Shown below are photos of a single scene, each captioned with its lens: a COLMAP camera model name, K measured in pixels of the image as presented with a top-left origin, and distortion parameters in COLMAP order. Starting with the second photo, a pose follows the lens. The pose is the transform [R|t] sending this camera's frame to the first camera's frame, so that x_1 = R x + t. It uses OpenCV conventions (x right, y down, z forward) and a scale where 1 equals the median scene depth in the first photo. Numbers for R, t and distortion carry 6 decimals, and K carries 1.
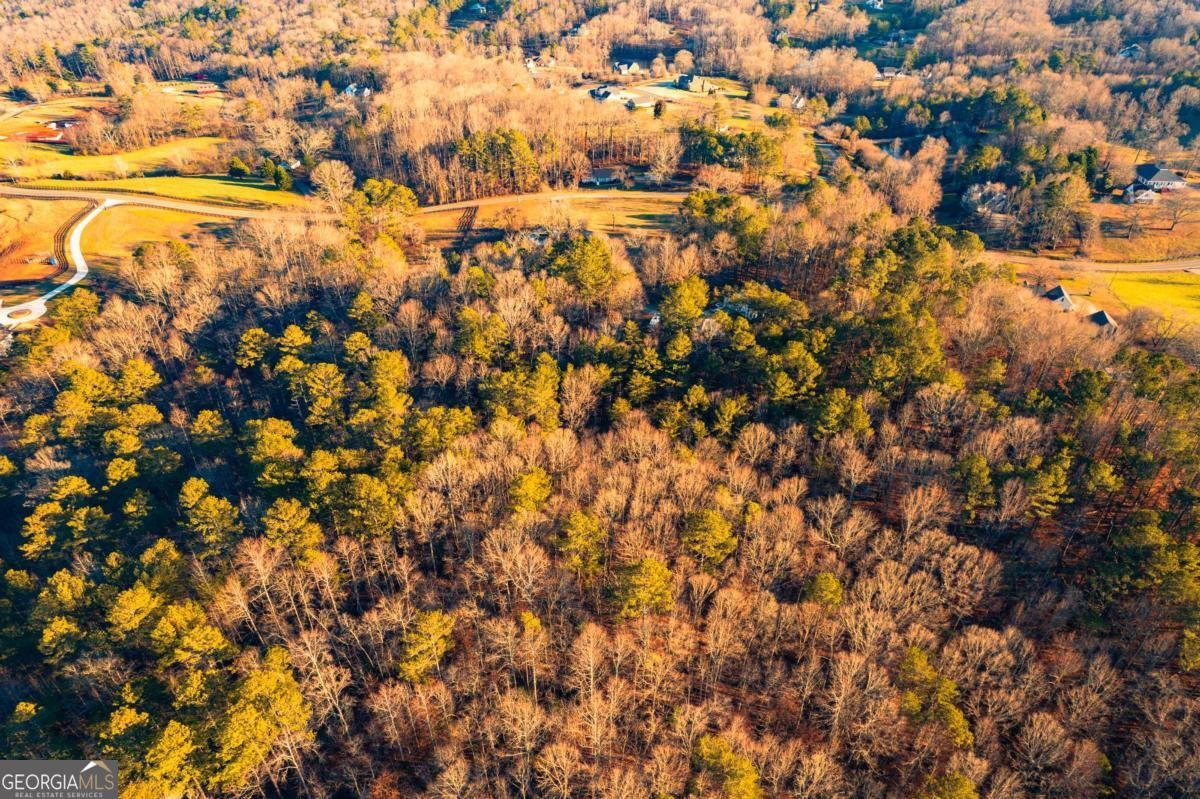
lens RADIAL K [[774.4, 0, 603.4], [0, 774.4, 396.0], [0, 0, 1]] dist [-0.080708, 0.075757]
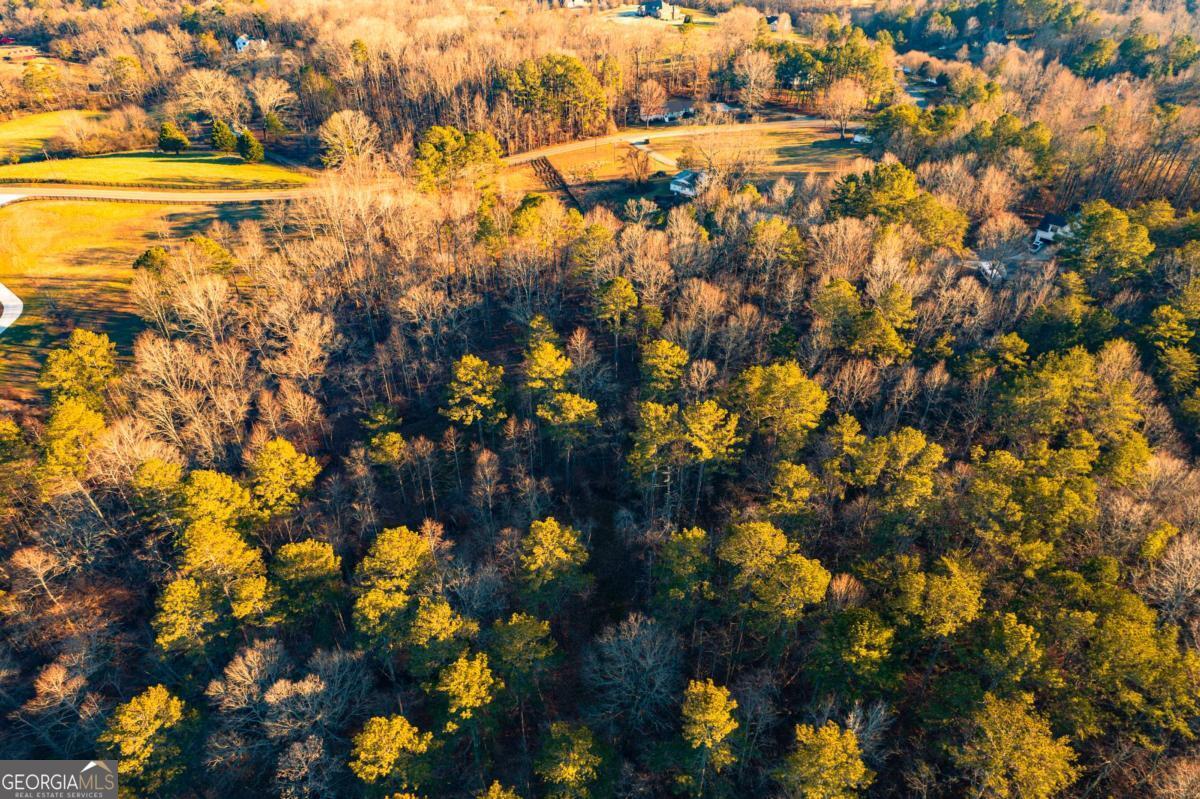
lens RADIAL K [[774.4, 0, 603.4], [0, 774.4, 396.0], [0, 0, 1]] dist [-0.080708, 0.075757]
pose [[0.971093, -0.146201, 0.188691, -0.279693], [0.138145, 0.988871, 0.055236, -0.045381], [-0.194667, -0.027572, 0.980482, 0.227885]]
